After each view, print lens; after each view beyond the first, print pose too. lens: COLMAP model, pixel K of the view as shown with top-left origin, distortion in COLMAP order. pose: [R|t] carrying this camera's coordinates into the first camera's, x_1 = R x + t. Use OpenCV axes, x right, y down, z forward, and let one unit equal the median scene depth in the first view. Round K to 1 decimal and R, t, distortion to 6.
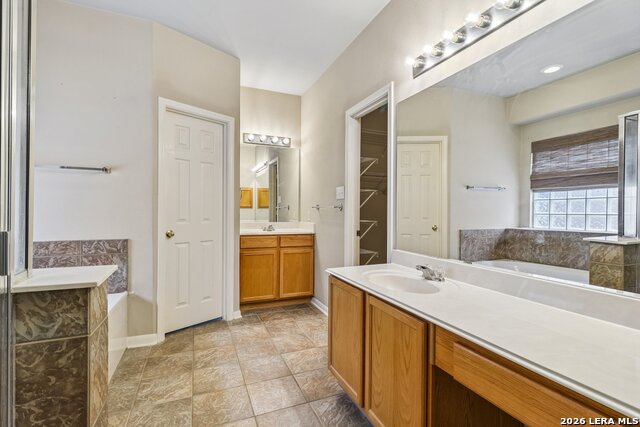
lens RADIAL K [[296.8, 0, 318.9], [0, 296.8, 218.1], [0, 0, 1]] dist [0.001691, 0.000000]
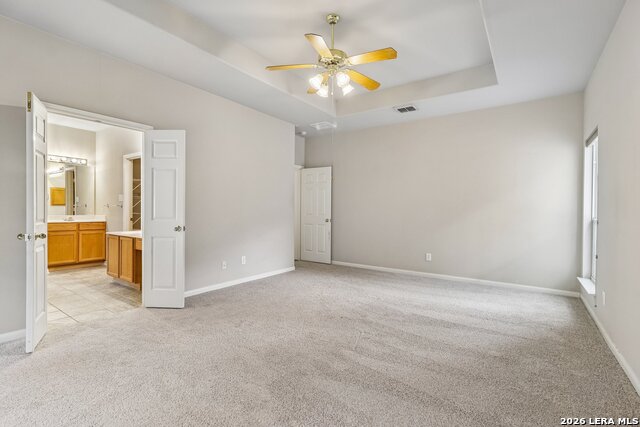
lens RADIAL K [[296.8, 0, 317.2], [0, 296.8, 212.0], [0, 0, 1]] dist [0.001691, 0.000000]
pose [[0.847839, -0.006628, 0.530213, 0.104666], [0.013897, 0.999856, -0.009722, 0.031293], [-0.530072, 0.015611, 0.847809, -1.000345]]
